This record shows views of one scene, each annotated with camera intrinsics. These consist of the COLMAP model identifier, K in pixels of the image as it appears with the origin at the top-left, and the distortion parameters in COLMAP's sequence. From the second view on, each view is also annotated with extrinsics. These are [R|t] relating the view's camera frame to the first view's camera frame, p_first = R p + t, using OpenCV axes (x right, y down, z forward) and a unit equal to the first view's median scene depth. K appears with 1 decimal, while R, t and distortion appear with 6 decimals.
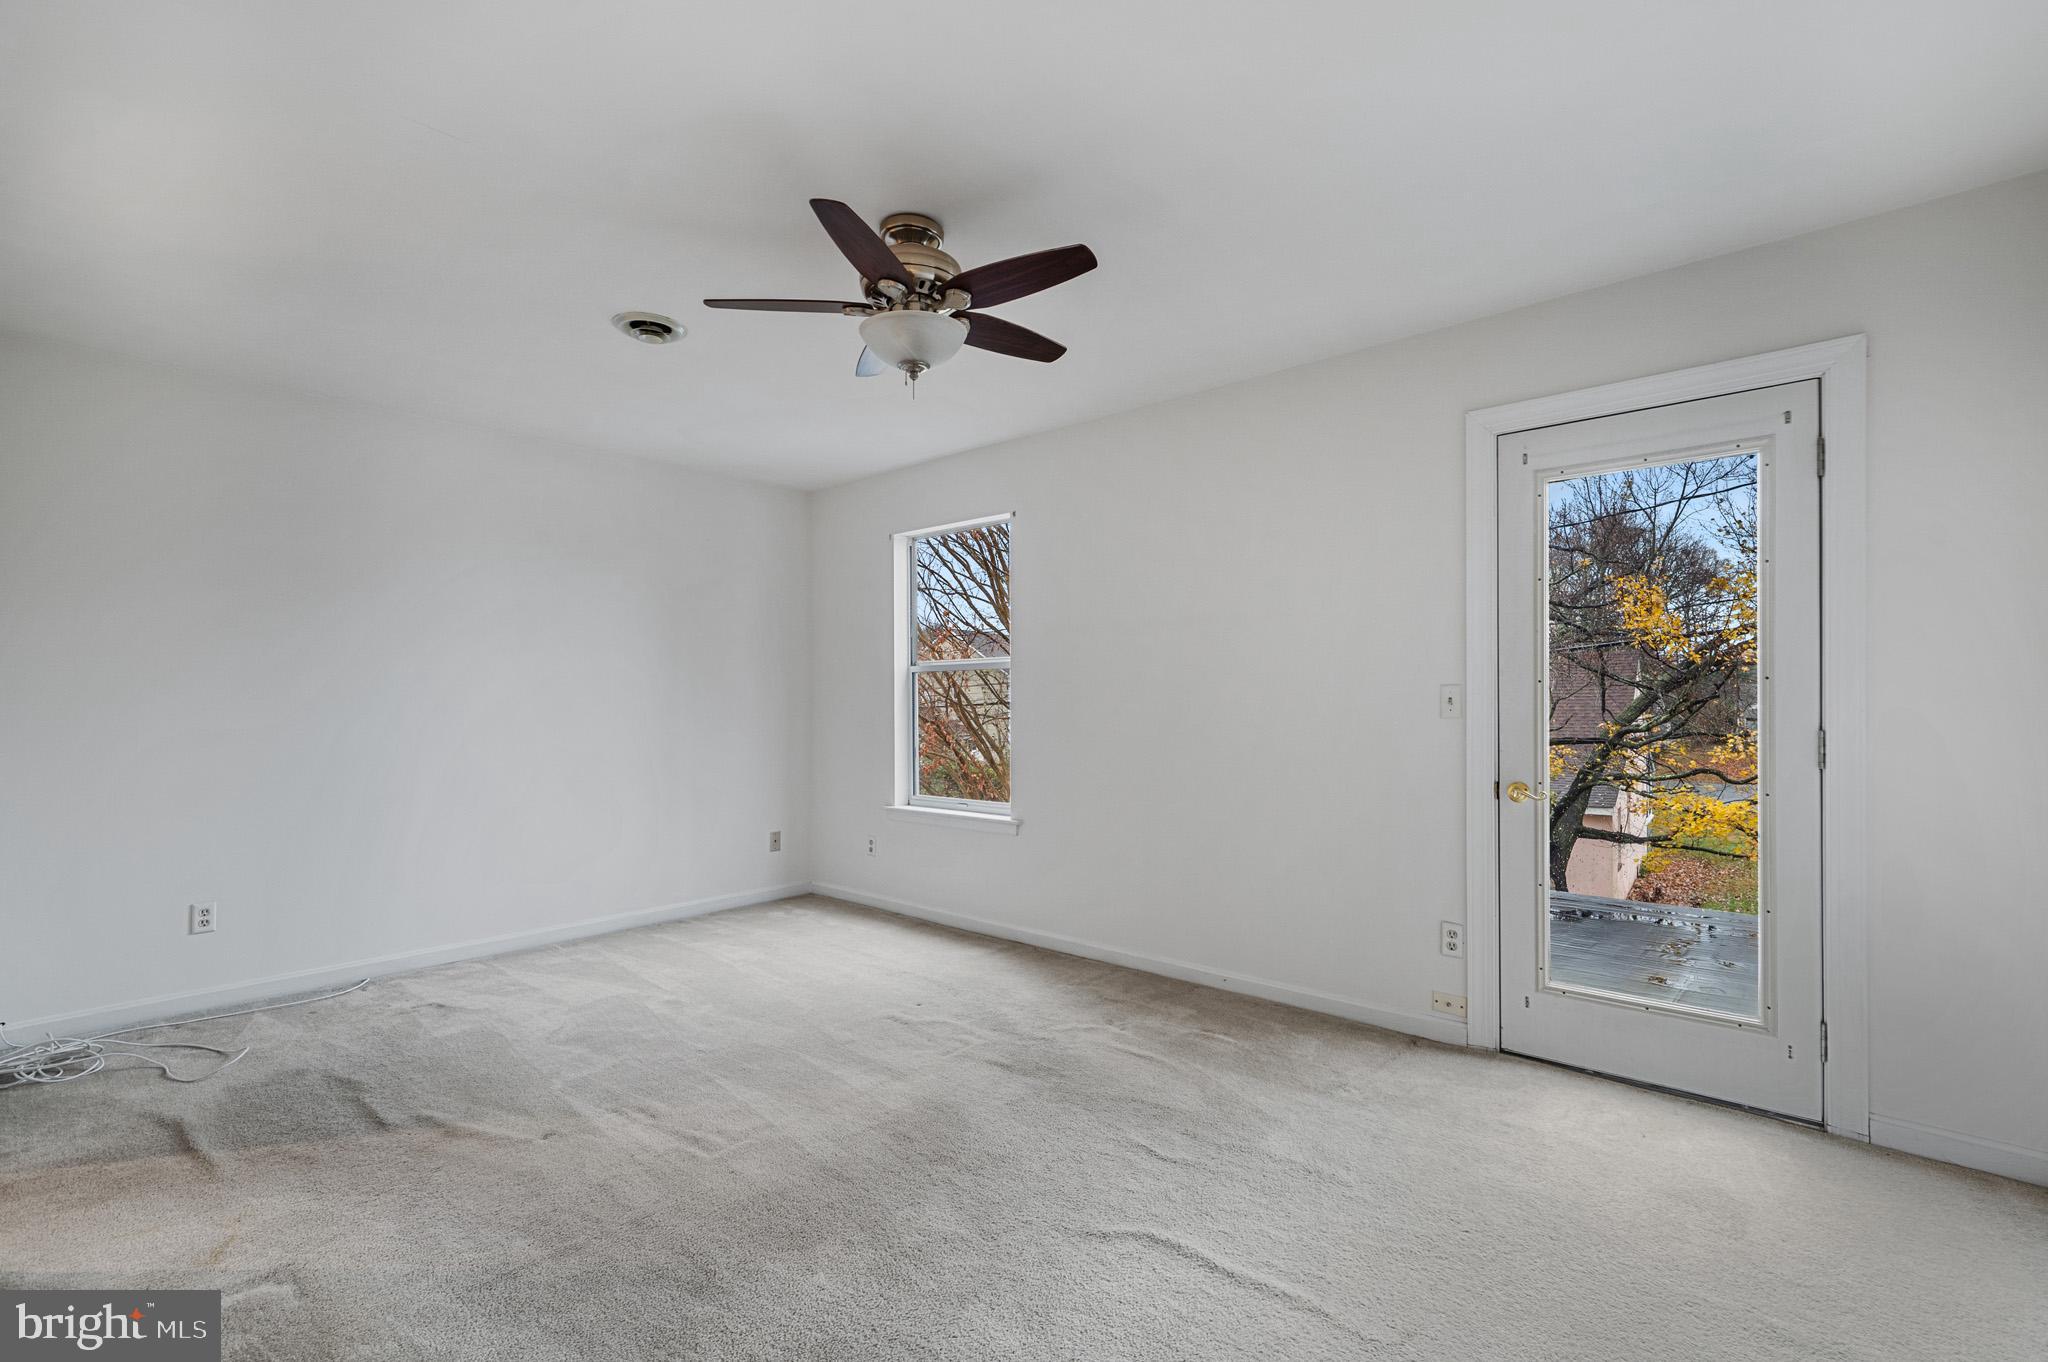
lens RADIAL K [[910.4, 0, 1034.0], [0, 910.4, 690.0], [0, 0, 1]] dist [0.001898, 0.000810]
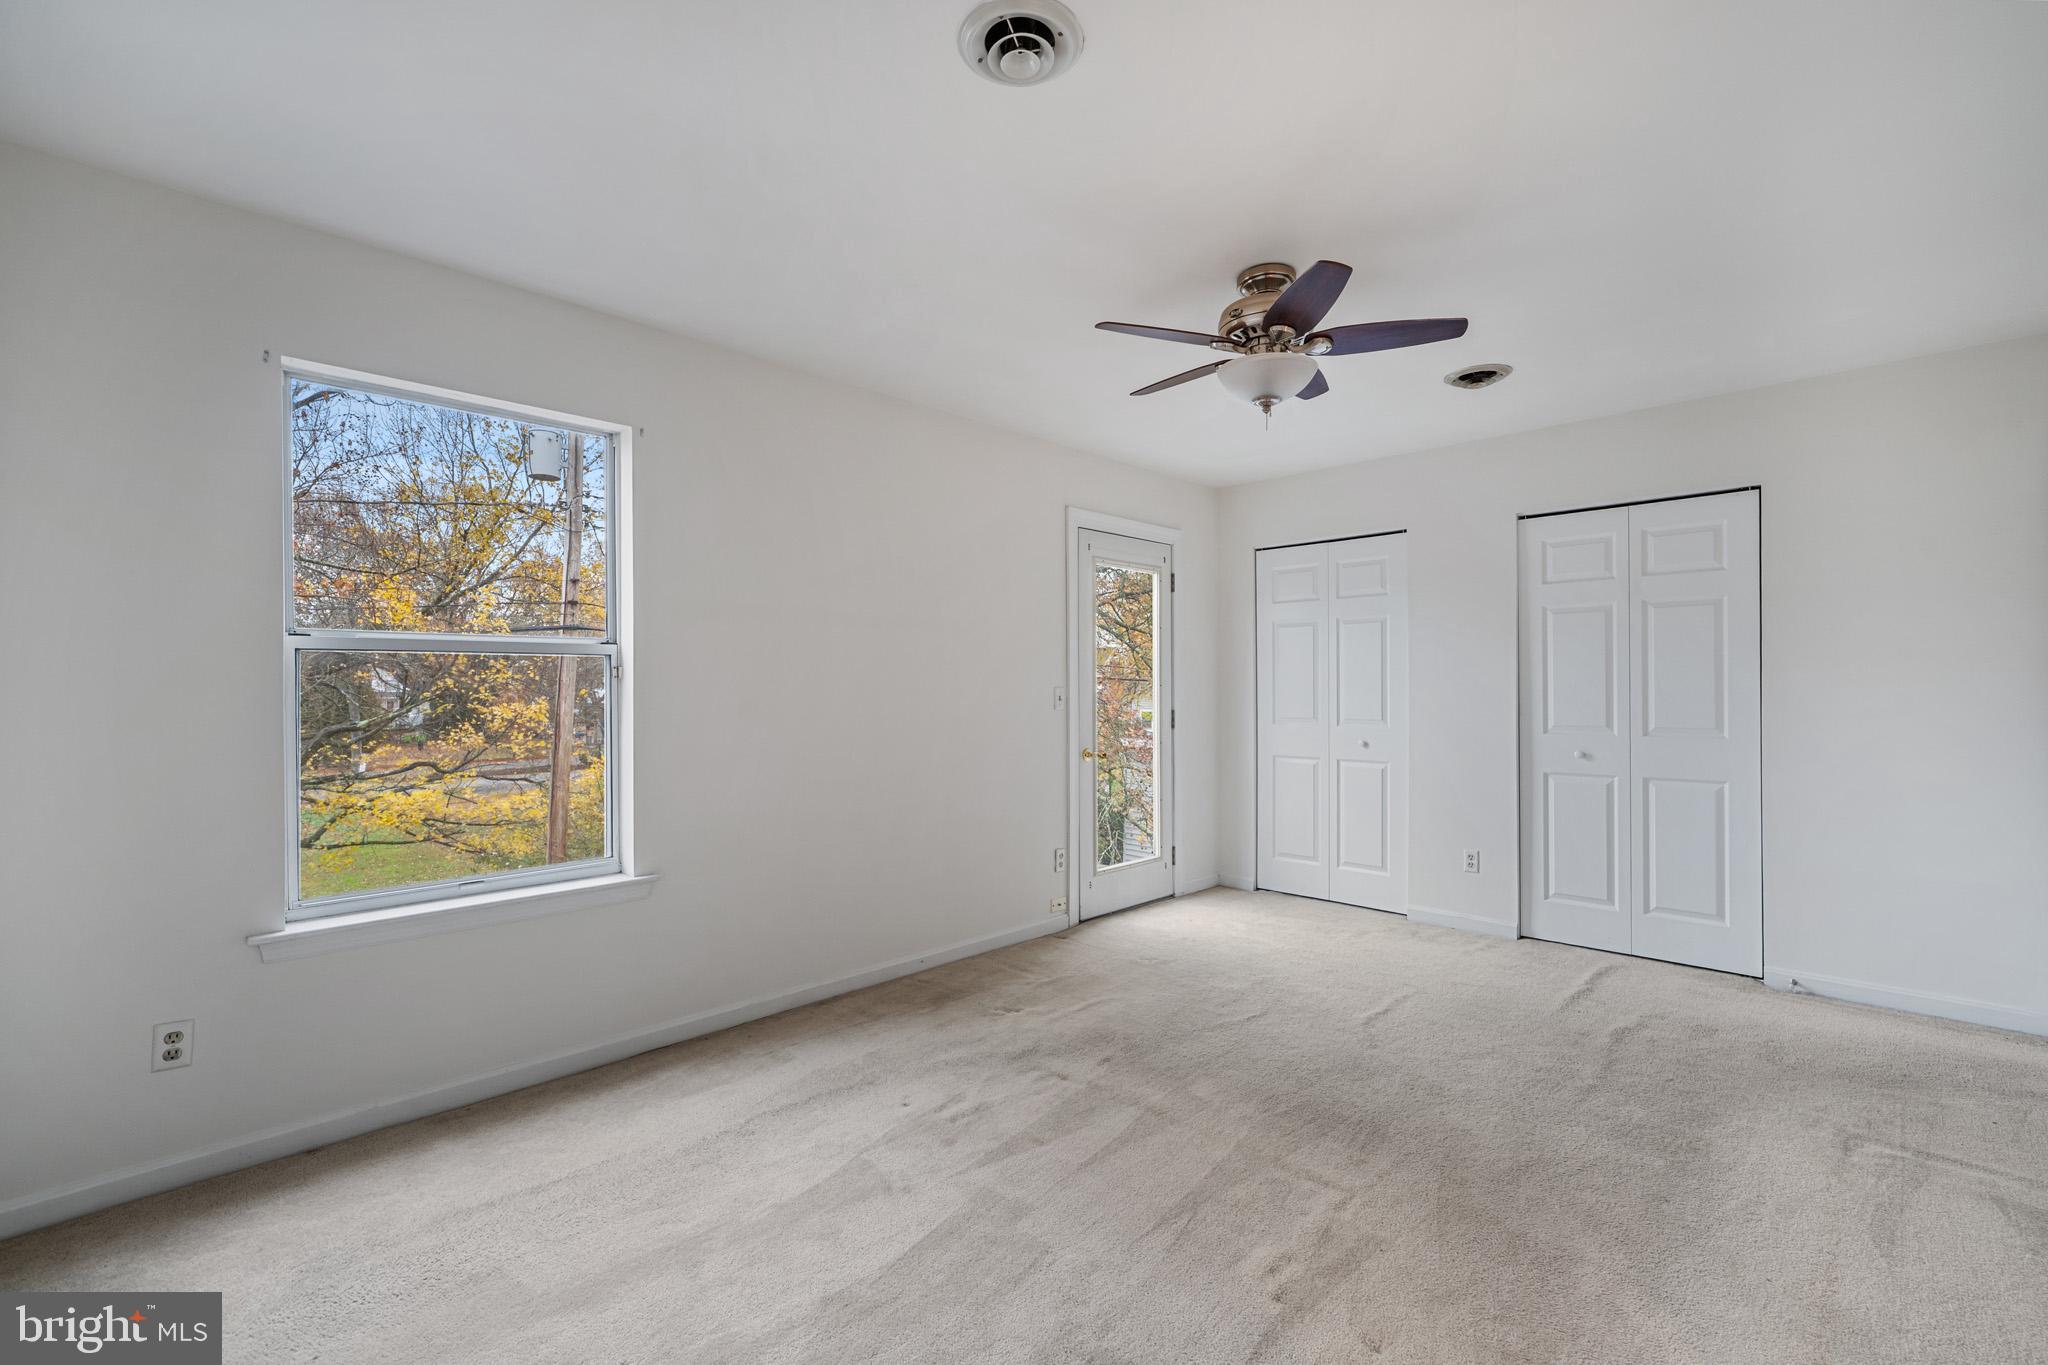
lens RADIAL K [[848.1, 0, 1055.7], [0, 848.1, 674.9], [0, 0, 1]] dist [-0.000788, 0.000150]
pose [[0.065060, 0.019431, 0.997692, -0.966986], [-0.006772, 0.999796, -0.019031, 0.001206], [-0.997858, -0.005518, 0.065179, 0.973375]]
